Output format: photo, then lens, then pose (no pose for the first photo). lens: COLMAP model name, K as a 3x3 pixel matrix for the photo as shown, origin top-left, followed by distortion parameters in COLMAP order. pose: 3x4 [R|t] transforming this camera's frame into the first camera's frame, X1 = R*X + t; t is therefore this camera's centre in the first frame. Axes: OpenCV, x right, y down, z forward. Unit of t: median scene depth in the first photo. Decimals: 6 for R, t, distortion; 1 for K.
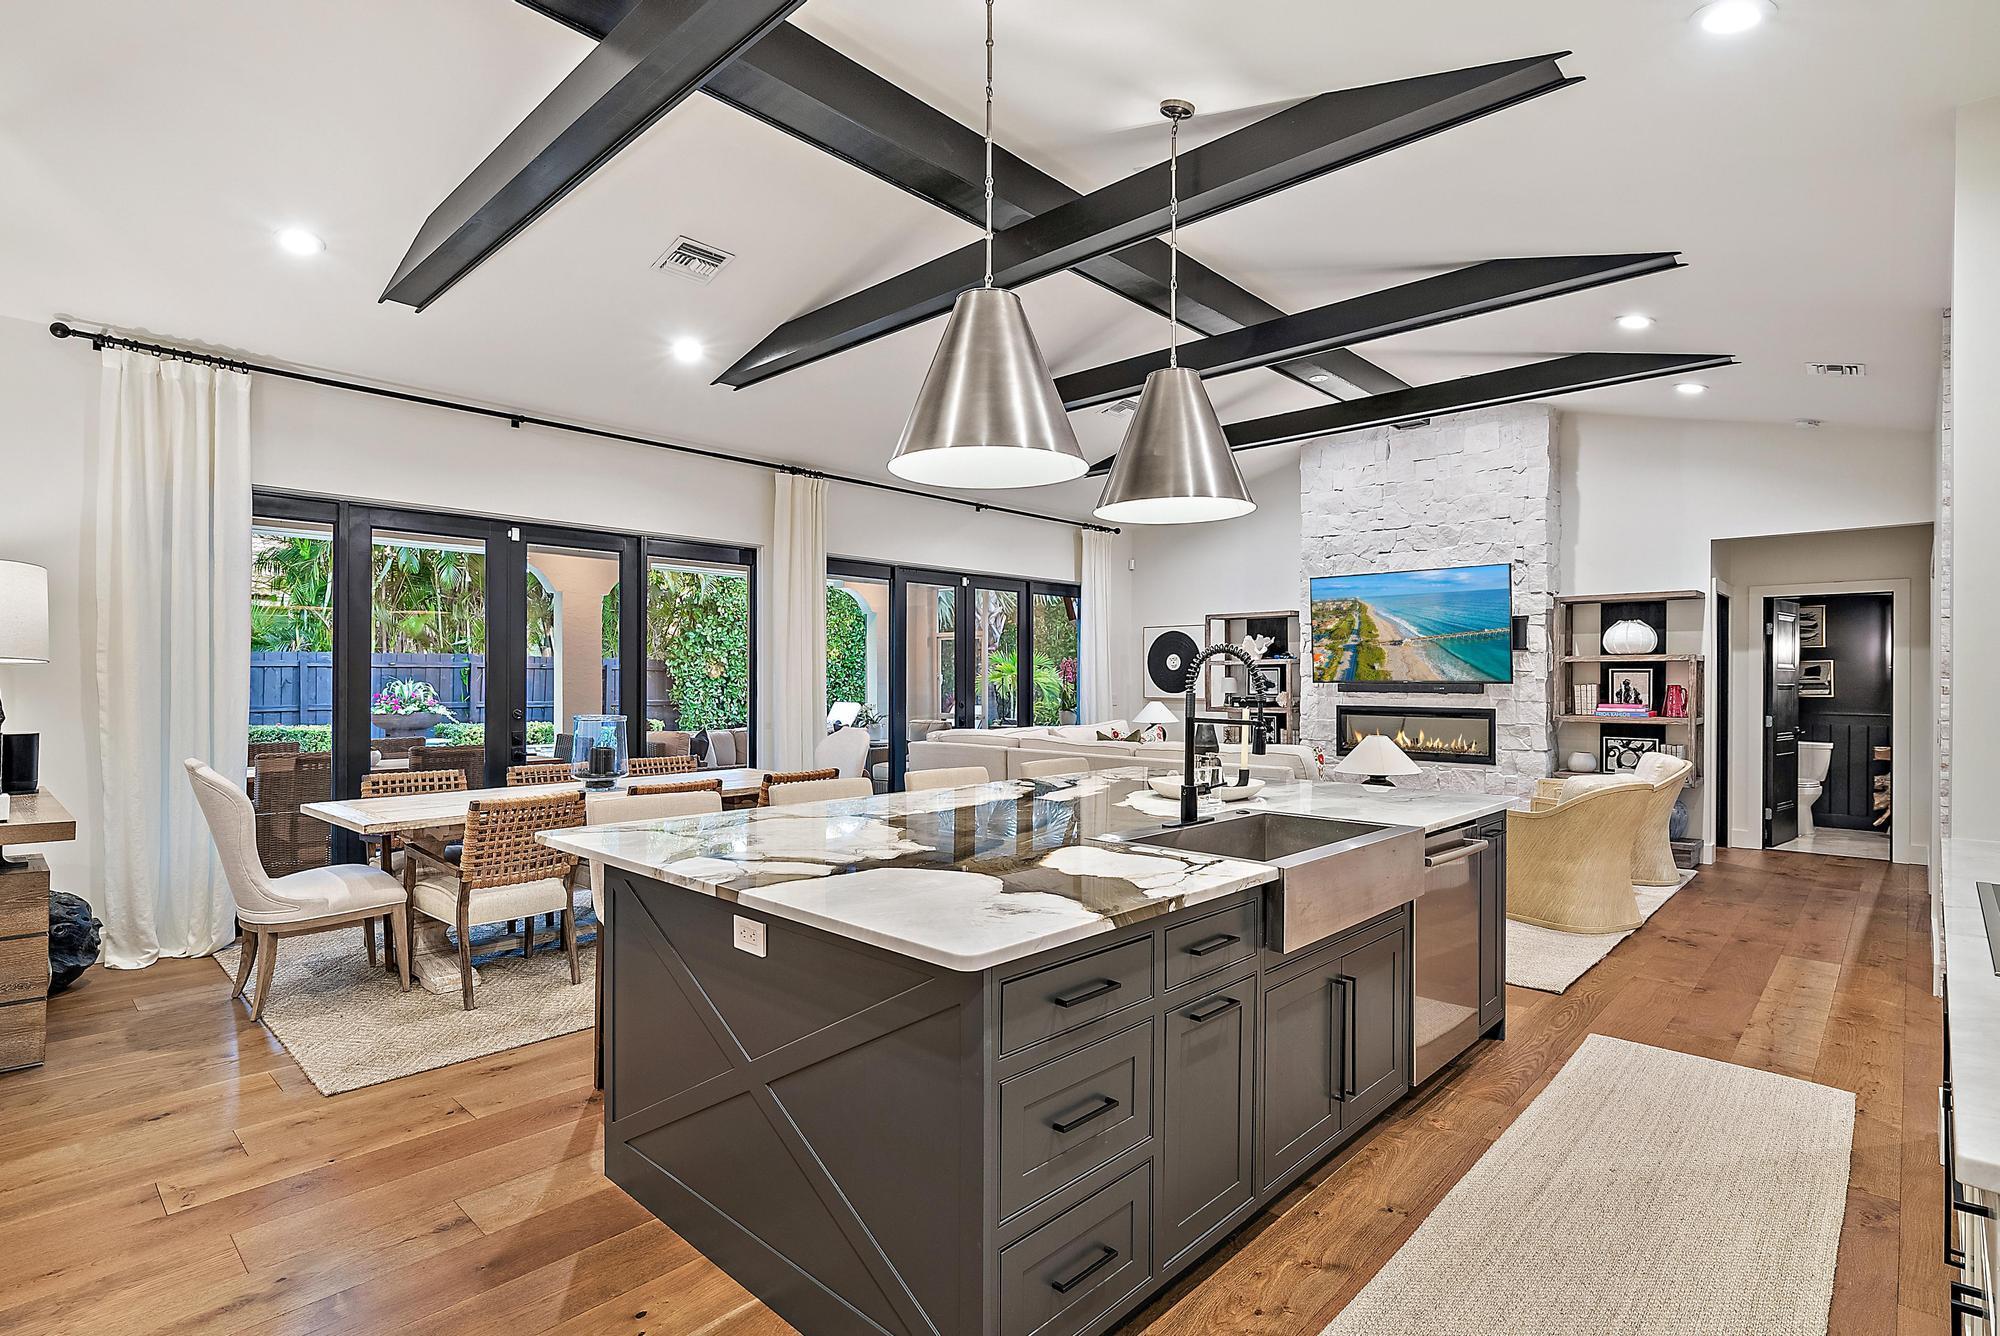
lens RADIAL K [[963.0, 0, 998.9], [0, 963.0, 677.9], [0, 0, 1]] dist [0.001209, 0.000255]
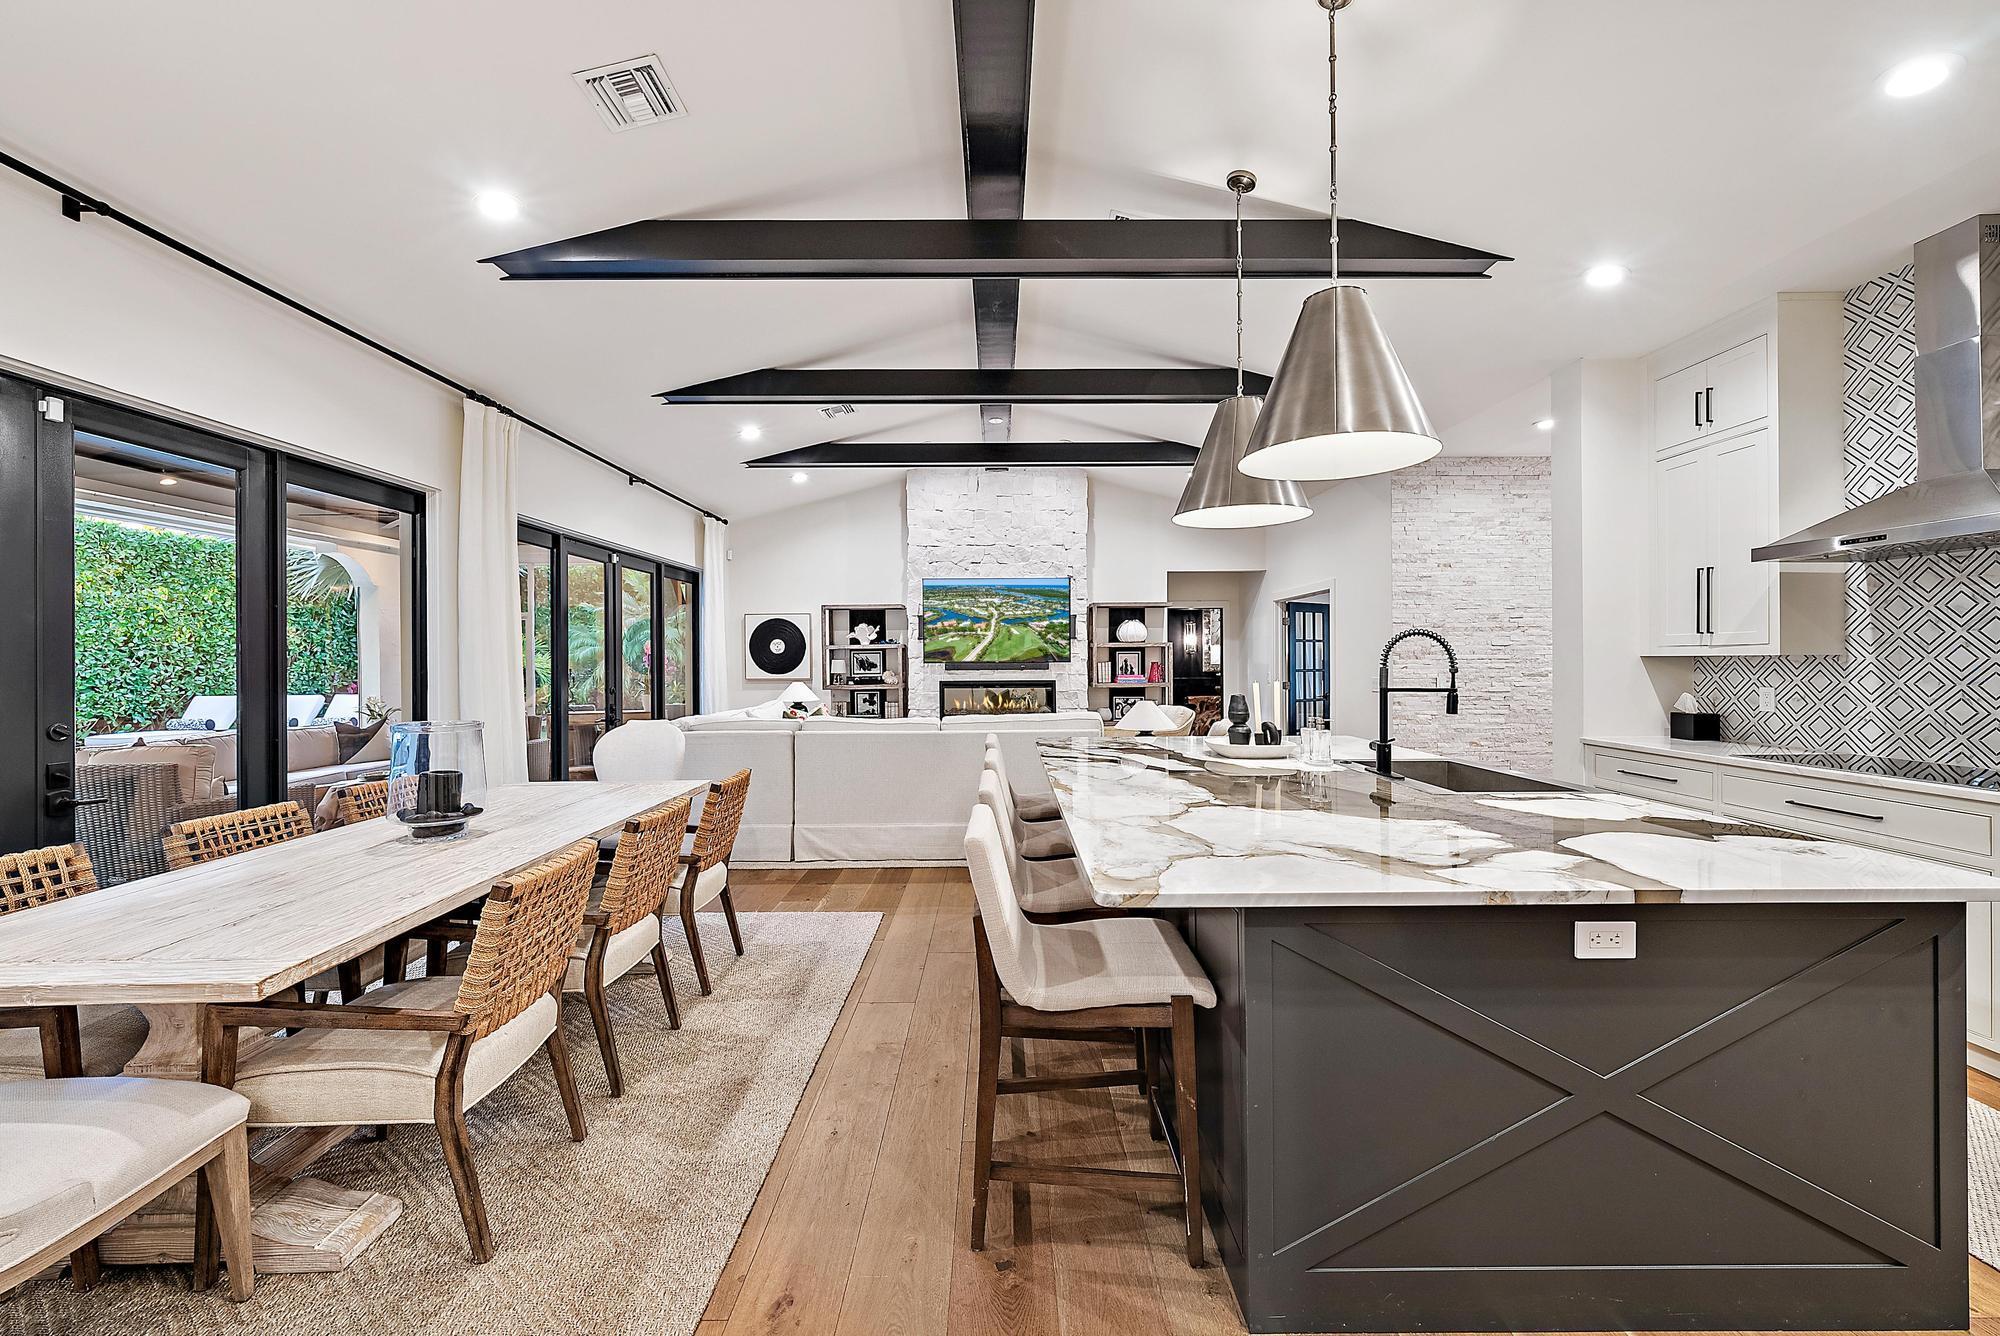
lens RADIAL K [[771.6, 0, 999.6], [0, 771.6, 659.2], [0, 0, 1]] dist [-0.001647, -0.000178]
pose [[0.727916, -0.006914, 0.685631, -0.321088], [0.008588, 0.999963, 0.000966, -0.000326], [-0.685612, 0.005185, 0.727948, 0.237237]]
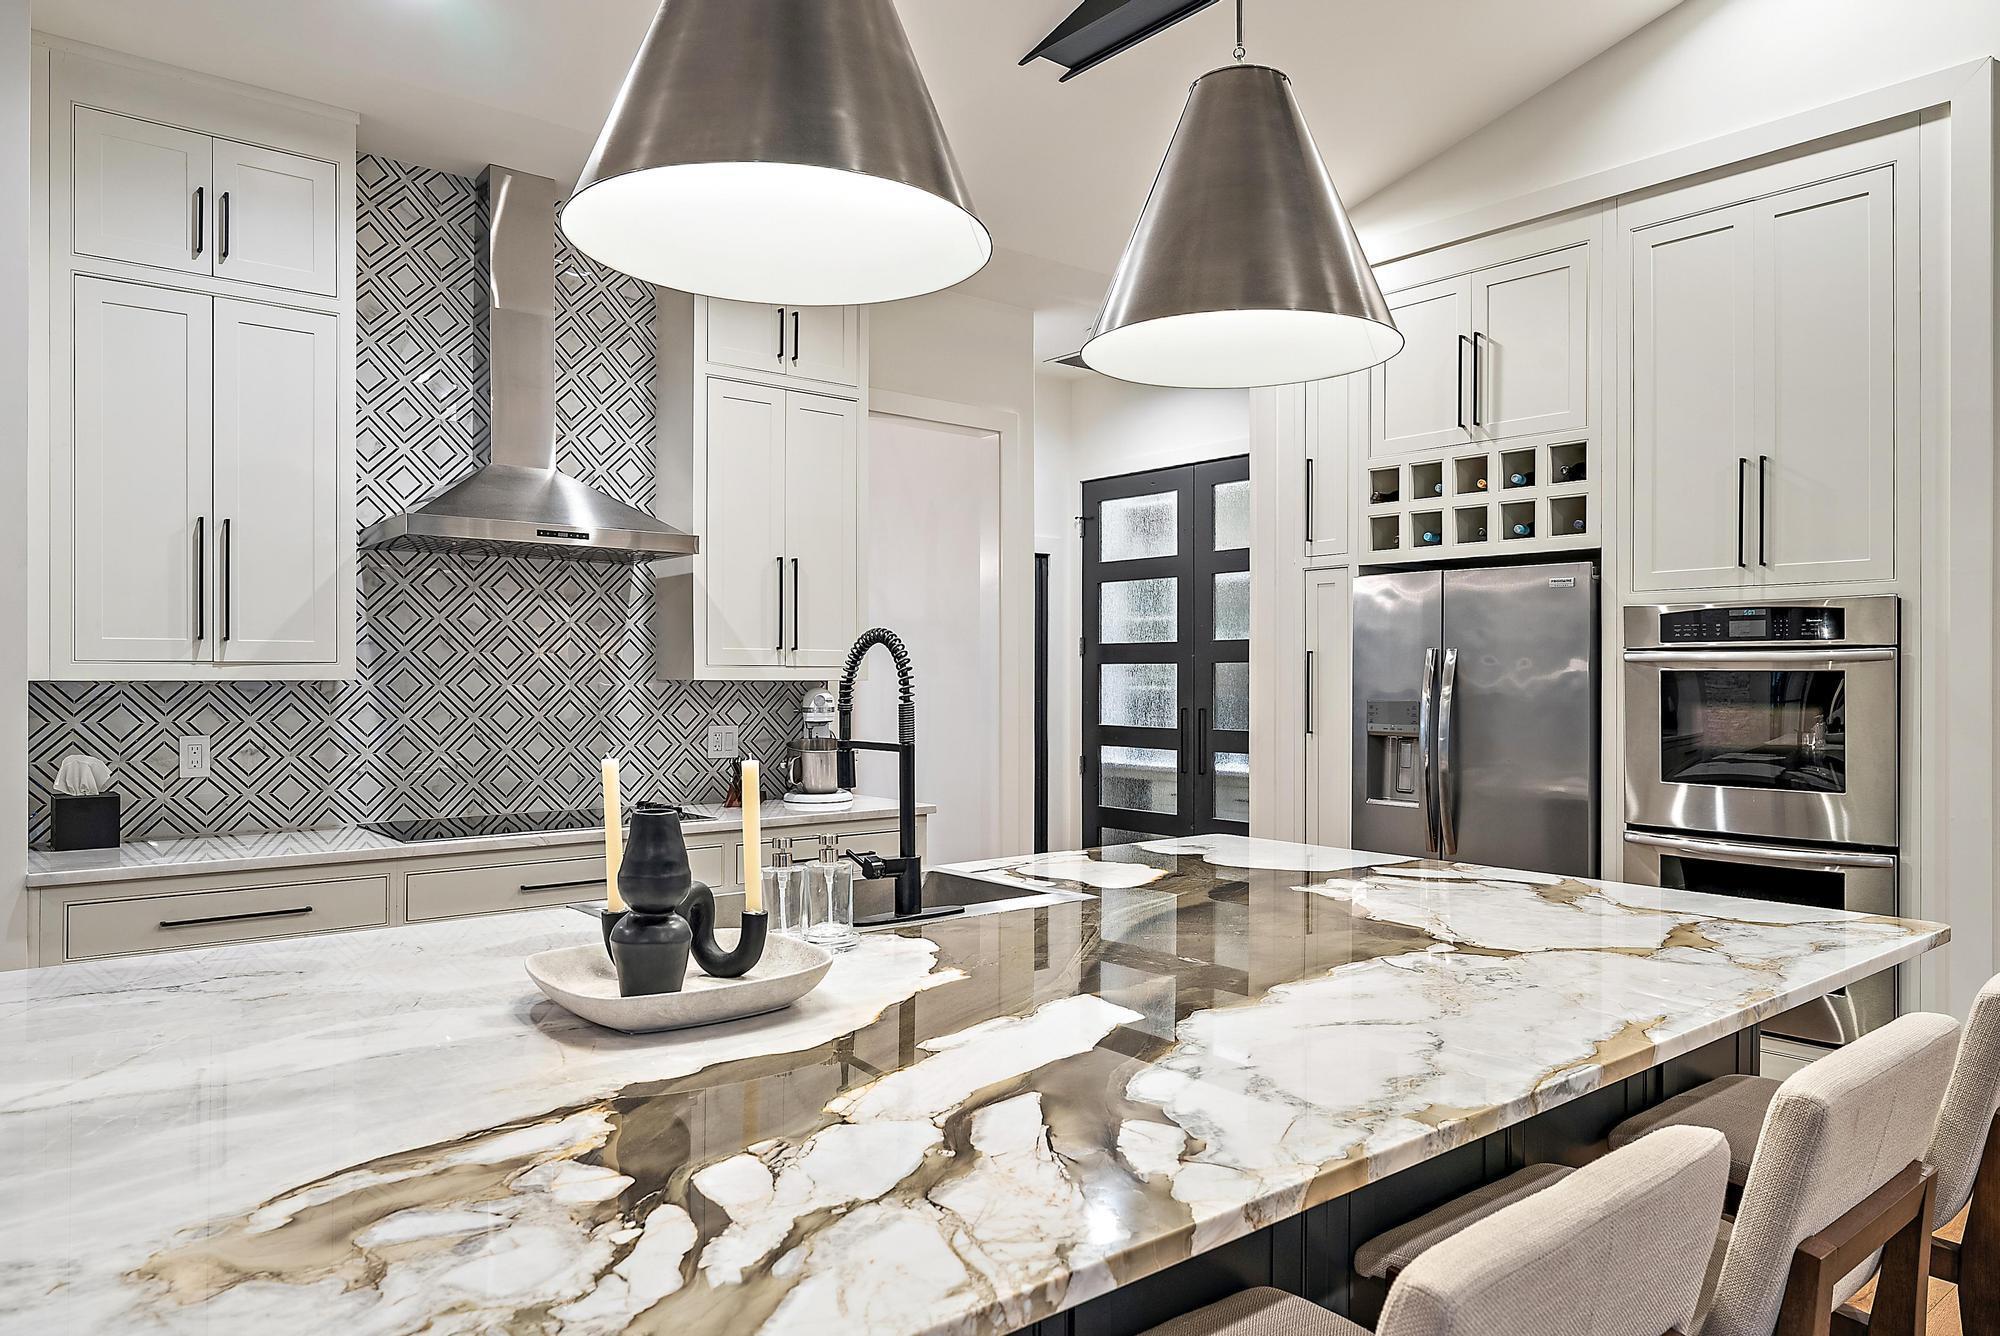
lens RADIAL K [[1304.1, 0, 1006.1], [0, 1304.1, 673.5], [0, 0, 1]] dist [0.004013, 0.001145]
pose [[-0.993043, -0.004256, 0.117673, 0.014836], [-0.004529, 0.999988, -0.002054, -0.000964], [-0.117663, -0.002572, -0.993050, 0.697863]]
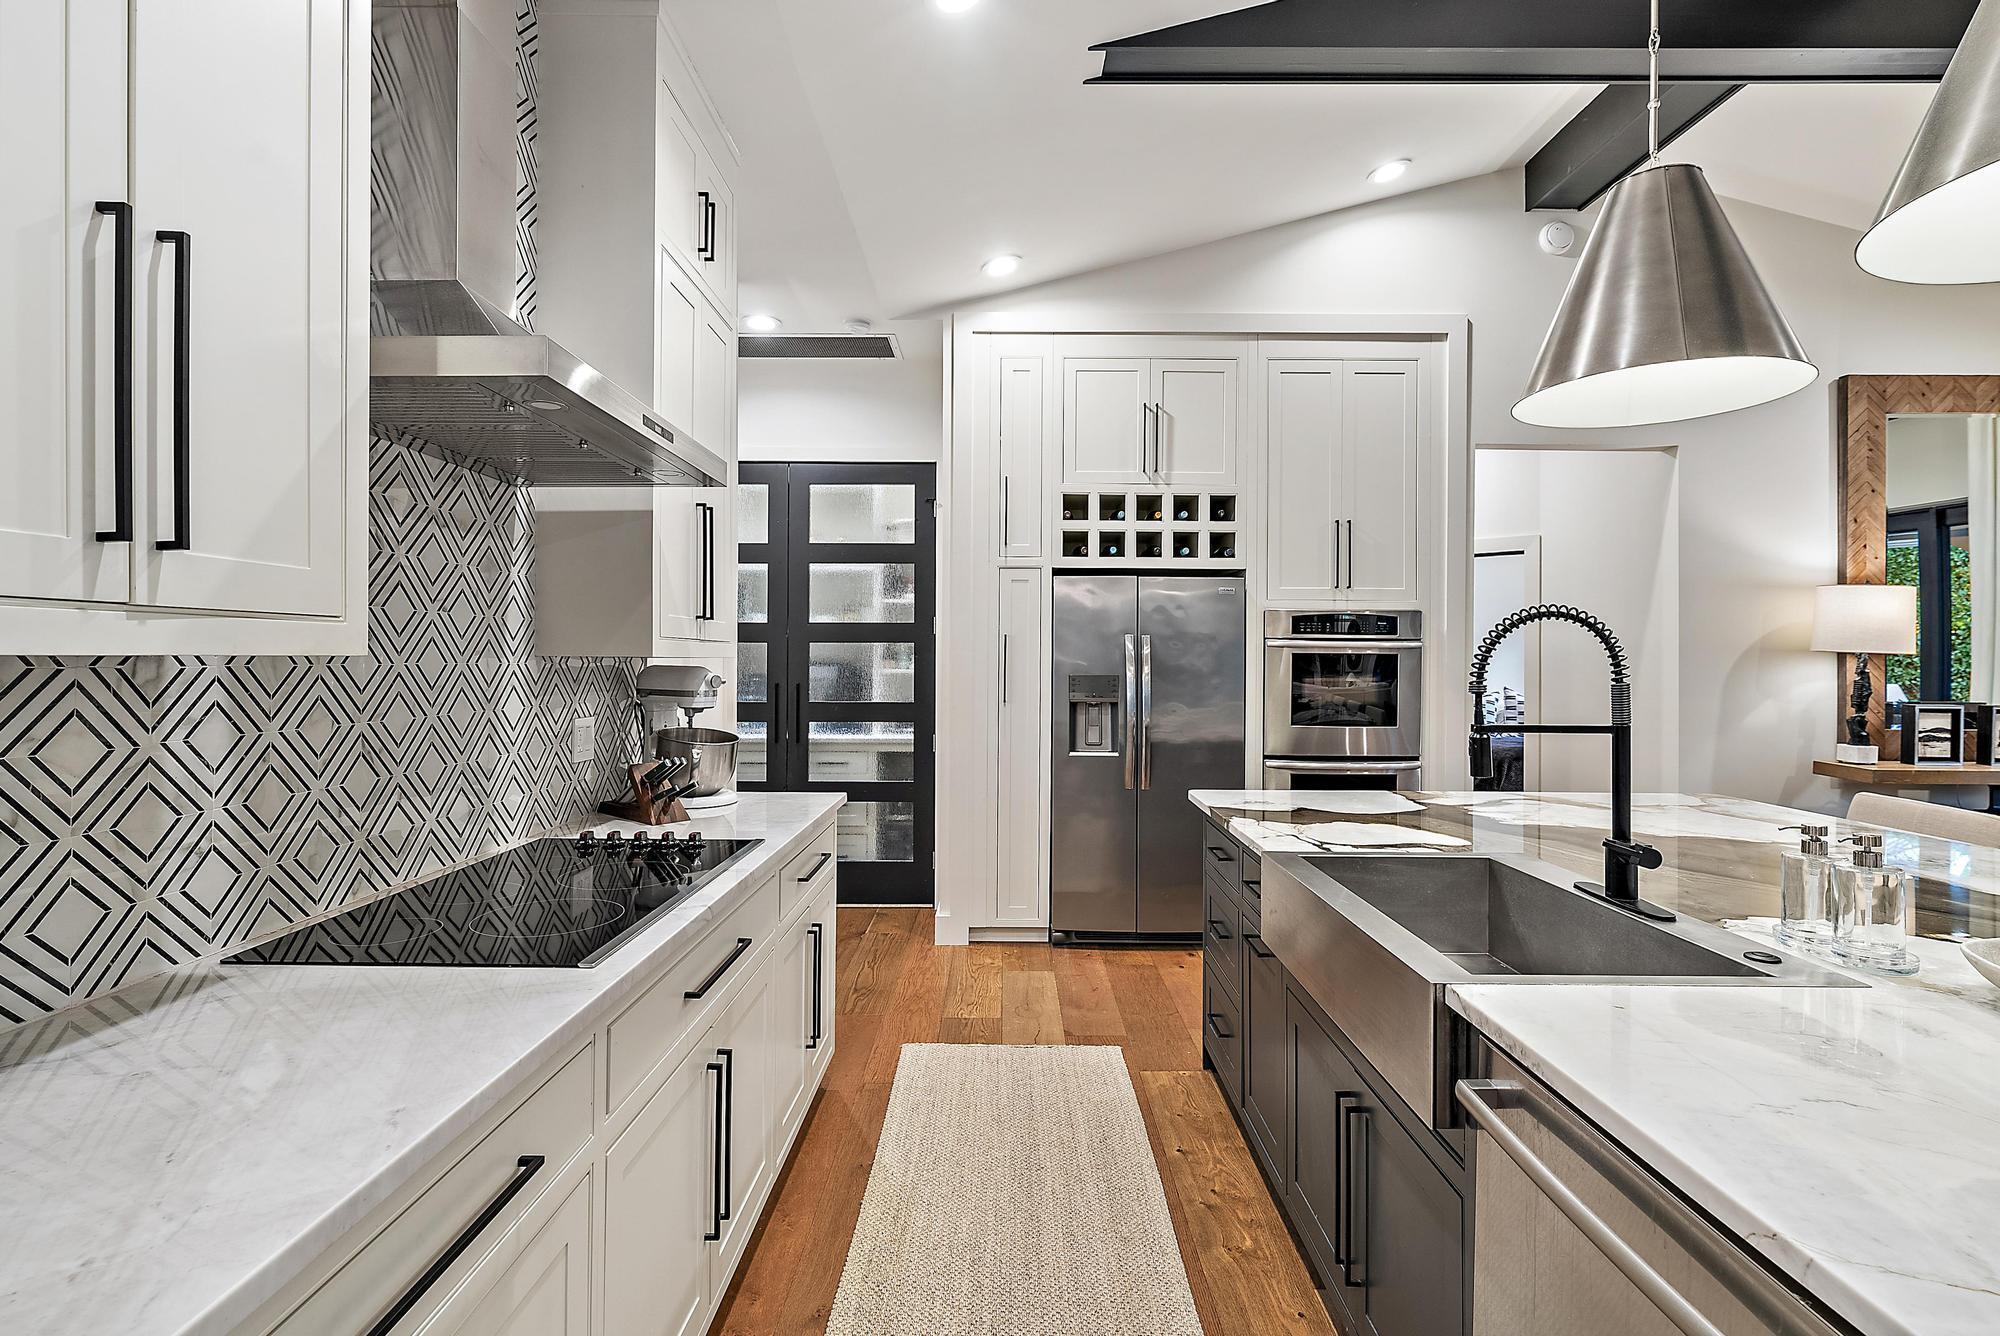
lens RADIAL K [[947.4, 0, 997.7], [0, 947.4, 653.8], [0, 0, 1]] dist [0.000117, -0.000081]
pose [[-0.732558, -0.010632, -0.680621, 0.338793], [-0.007820, 0.999943, -0.007202, 0.001573], [0.680659, 0.000046, -0.732600, 0.448175]]
